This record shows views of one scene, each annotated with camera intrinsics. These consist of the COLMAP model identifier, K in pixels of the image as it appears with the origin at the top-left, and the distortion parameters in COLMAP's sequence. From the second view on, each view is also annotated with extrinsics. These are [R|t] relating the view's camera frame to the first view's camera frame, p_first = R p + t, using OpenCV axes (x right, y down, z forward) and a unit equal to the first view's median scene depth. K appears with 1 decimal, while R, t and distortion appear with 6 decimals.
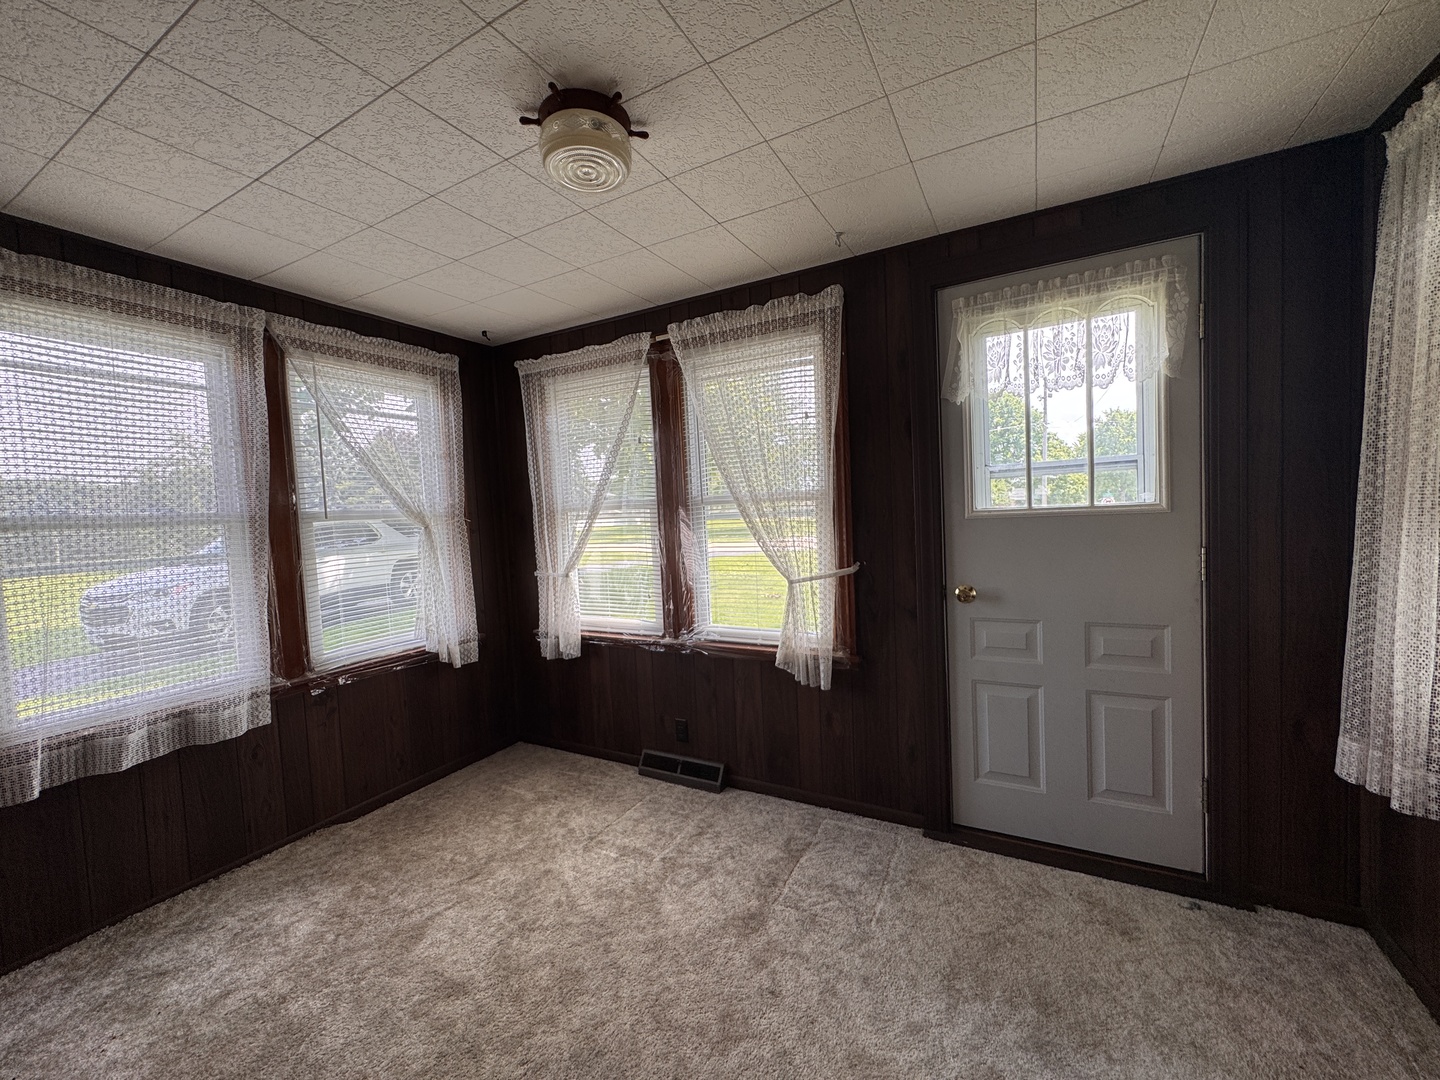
lens RADIAL K [[576.1, 0, 727.2], [0, 576.1, 540.7], [0, 0, 1]] dist [-0.002148, -0.000129]
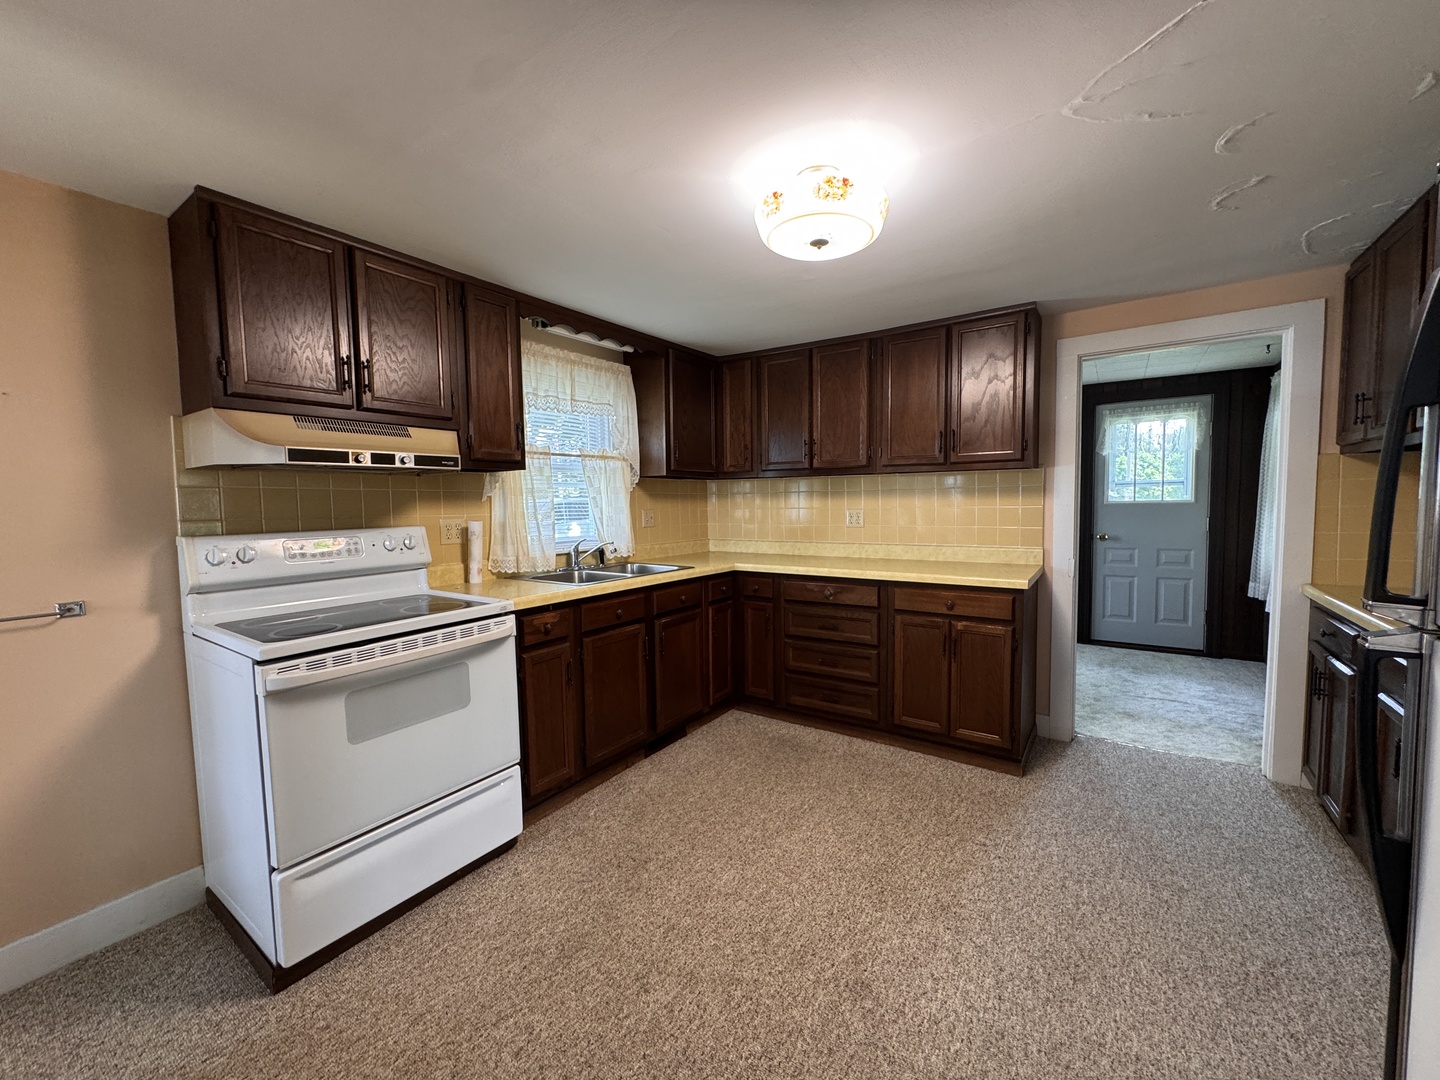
lens RADIAL K [[576.1, 0, 726.0], [0, 576.1, 537.8], [0, 0, 1]] dist [-0.002148, -0.000129]
pose [[0.995135, 0.031860, -0.093223, -0.971955], [-0.029864, 0.999295, 0.022735, 0.097351], [0.093882, -0.019840, 0.995386, -1.600375]]
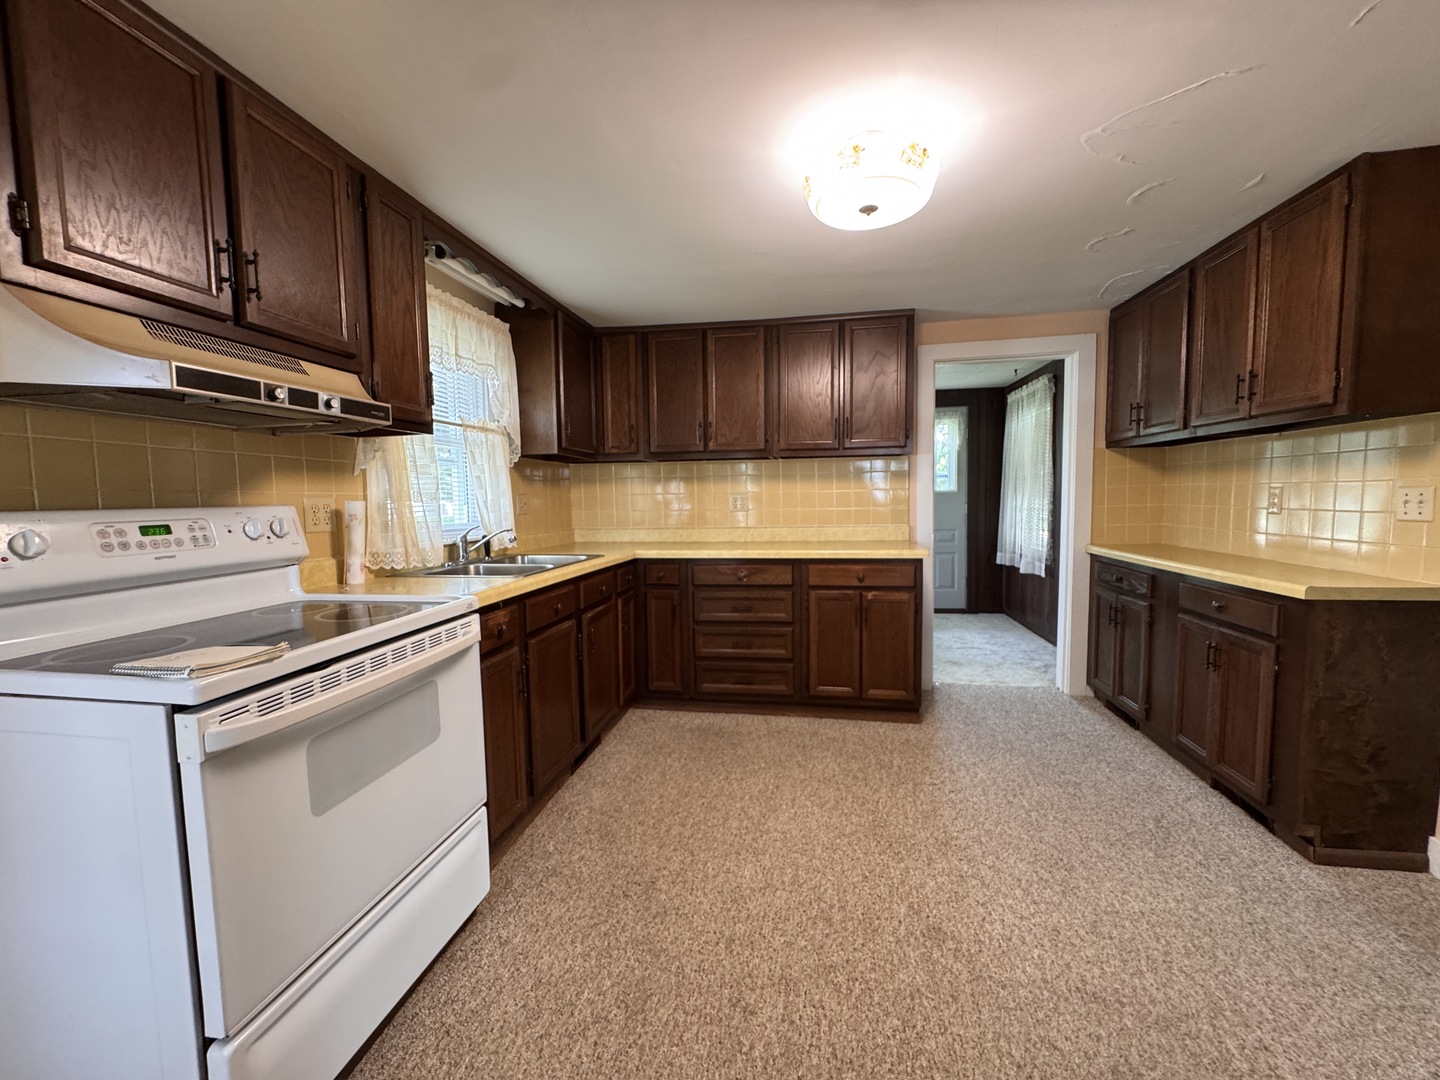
lens RADIAL K [[576.1, 0, 727.8], [0, 576.1, 536.8], [0, 0, 1]] dist [-0.002148, -0.000129]
pose [[0.944175, 0.001470, 0.329442, -1.381969], [-0.006274, 0.999889, 0.013520, 0.149618], [-0.329386, -0.014833, 0.944079, -1.483299]]
